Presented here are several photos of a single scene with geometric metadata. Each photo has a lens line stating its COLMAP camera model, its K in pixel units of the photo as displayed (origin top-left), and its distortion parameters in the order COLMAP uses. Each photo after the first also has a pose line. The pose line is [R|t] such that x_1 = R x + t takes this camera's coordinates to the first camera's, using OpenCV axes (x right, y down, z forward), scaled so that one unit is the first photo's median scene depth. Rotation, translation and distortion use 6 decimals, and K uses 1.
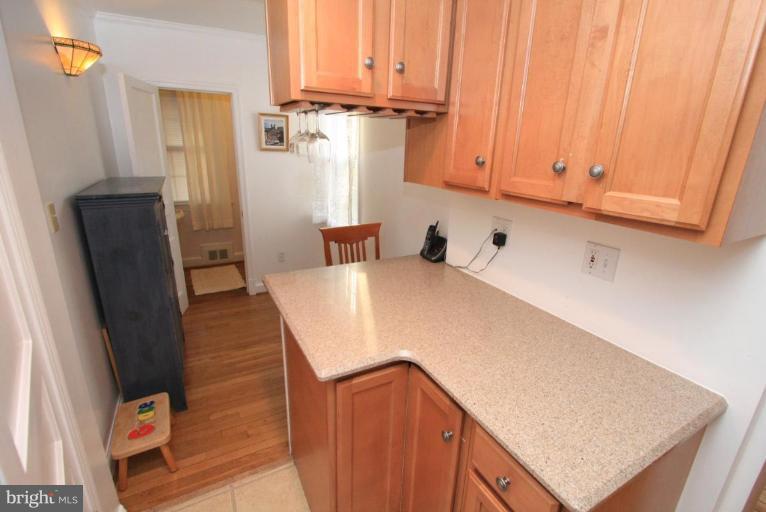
lens RADIAL K [[354.7, 0, 378.6], [0, 354.7, 254.5], [0, 0, 1]] dist [-0.017564, 0.002533]
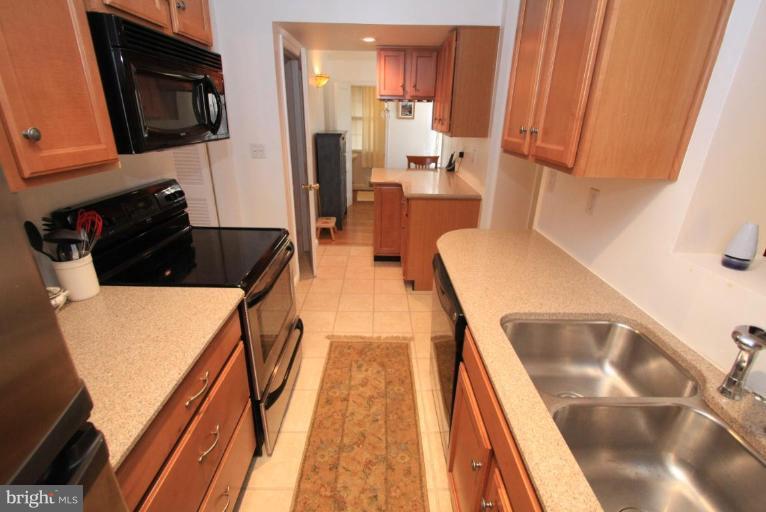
lens RADIAL K [[354.7, 0, 385.5], [0, 354.7, 254.9], [0, 0, 1]] dist [-0.017564, 0.002533]
pose [[0.891163, 0.157982, -0.425288, 0.426834], [-0.129035, 0.986959, 0.096241, 0.195152], [0.434946, -0.030889, 0.899926, -0.578328]]
